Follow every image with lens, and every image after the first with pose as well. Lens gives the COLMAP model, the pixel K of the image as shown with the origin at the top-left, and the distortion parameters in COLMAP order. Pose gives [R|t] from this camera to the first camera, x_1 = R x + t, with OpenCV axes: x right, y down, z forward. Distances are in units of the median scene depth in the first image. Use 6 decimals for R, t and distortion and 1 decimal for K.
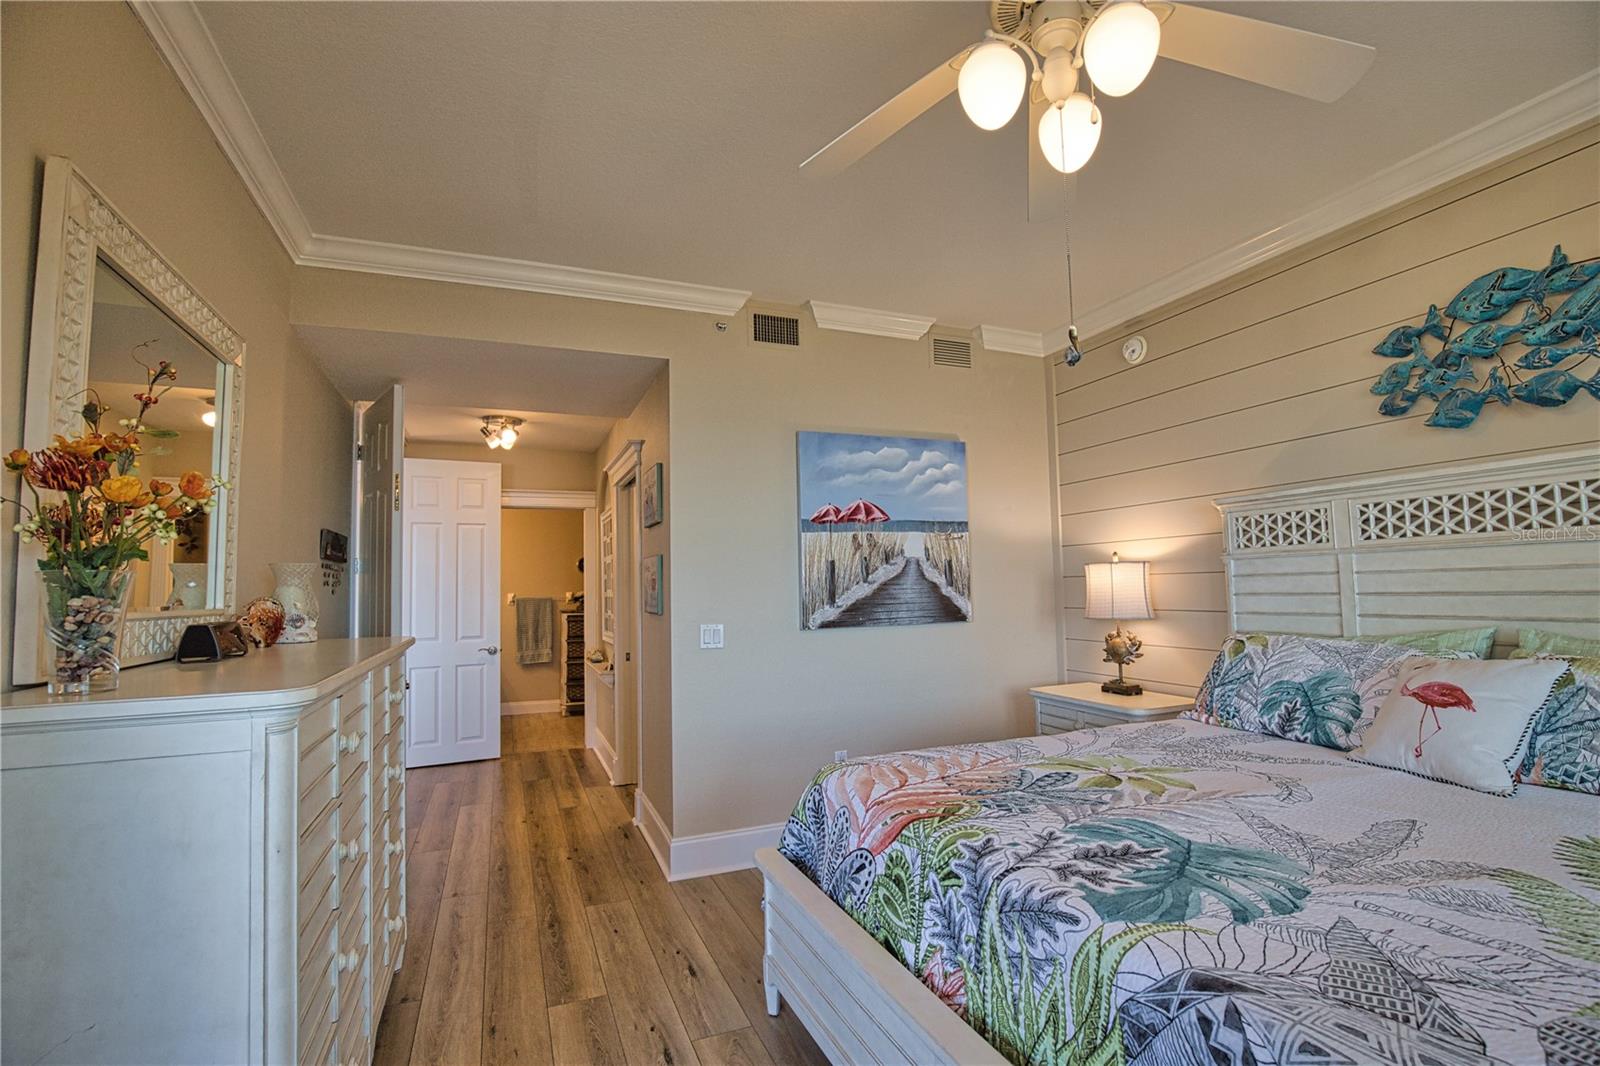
lens RADIAL K [[726.6, 0, 808.2], [0, 726.6, 539.7], [0, 0, 1]] dist [-0.029855, 0.000524]
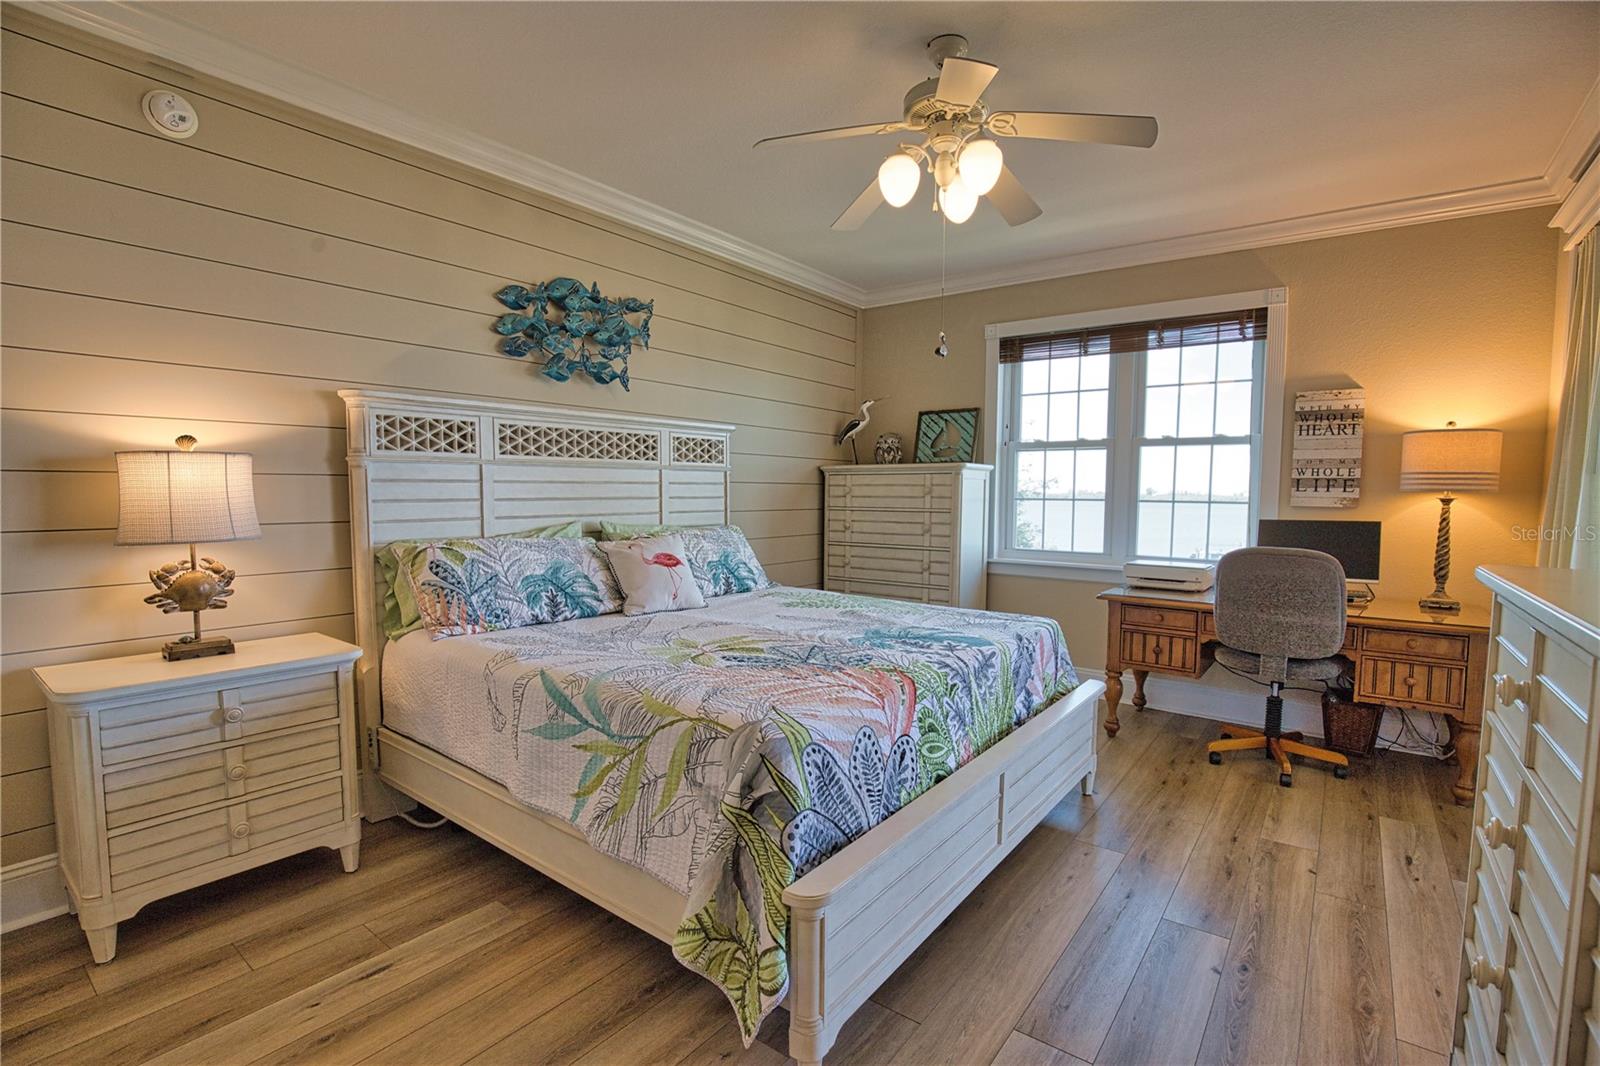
lens RADIAL K [[726.6, 0, 808.2], [0, 726.6, 539.7], [0, 0, 1]] dist [-0.029855, 0.000524]
pose [[-0.500793, -0.043619, 0.864468, -0.522741], [-0.053719, 0.998370, 0.019256, 0.091583], [-0.863899, -0.036796, -0.502320, 1.156148]]
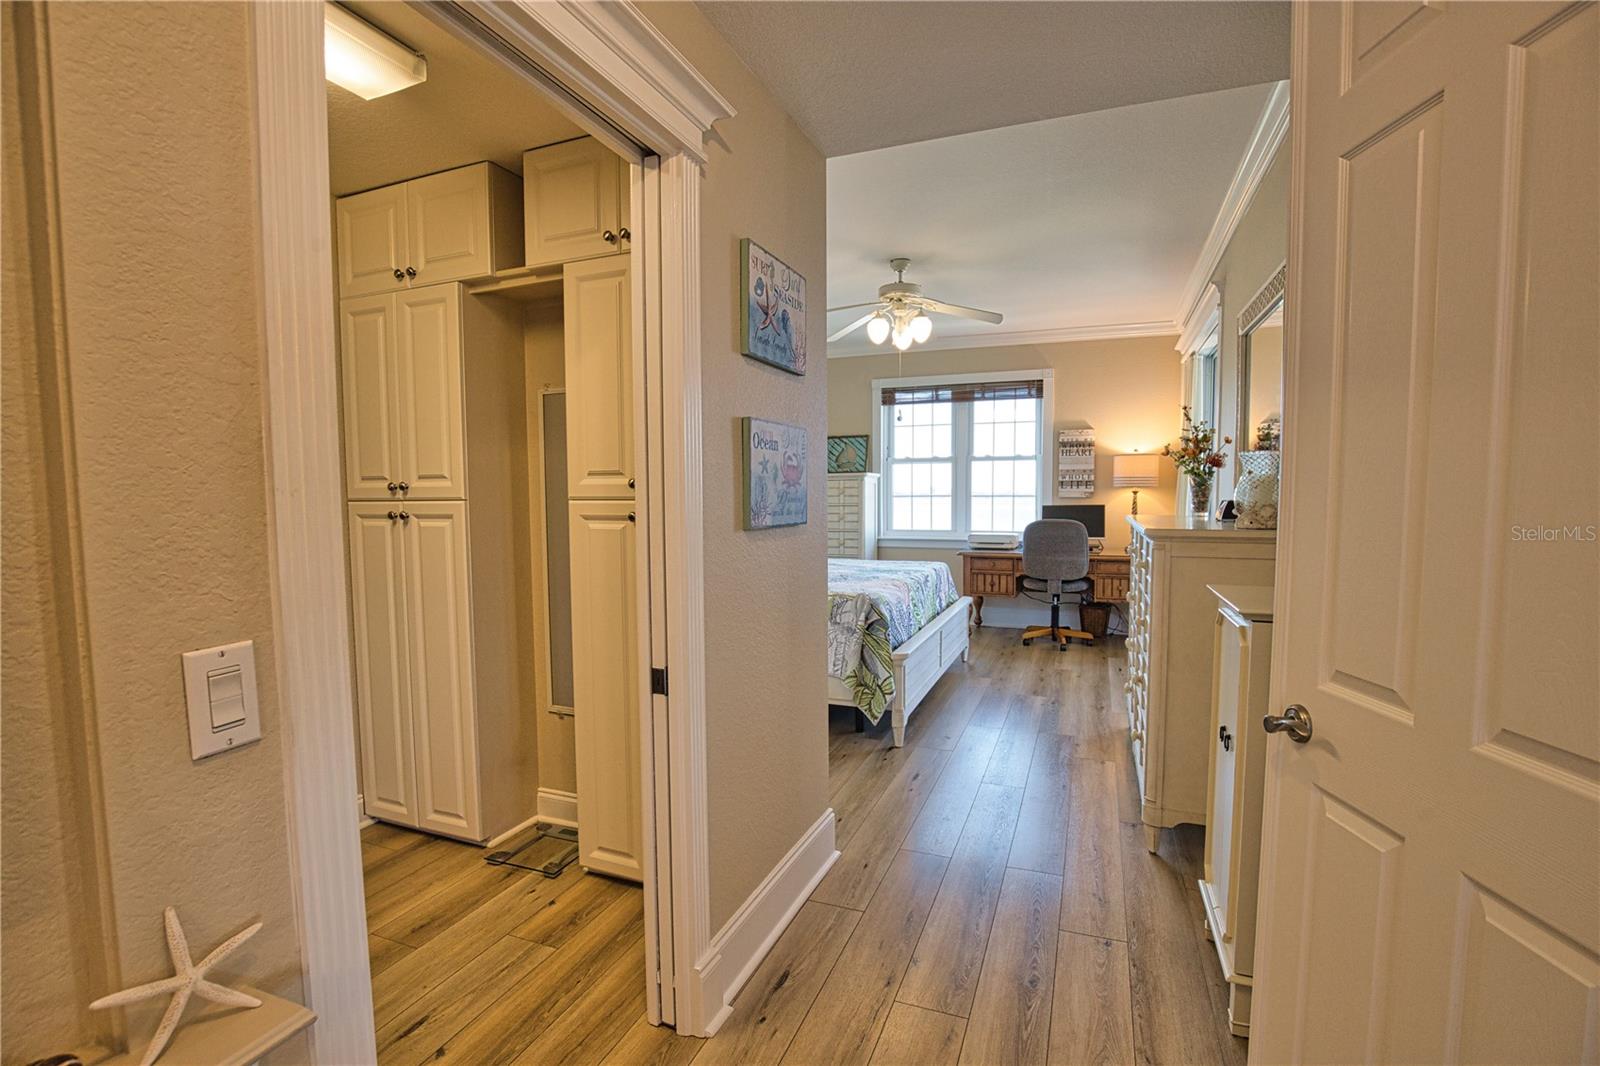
lens RADIAL K [[726.6, 0, 808.2], [0, 726.6, 539.7], [0, 0, 1]] dist [-0.029855, 0.000524]
pose [[-0.714490, -0.020827, 0.699336, -0.535505], [-0.024038, 0.999697, 0.005214, 0.093757], [-0.699233, -0.013085, -0.714775, 1.184829]]
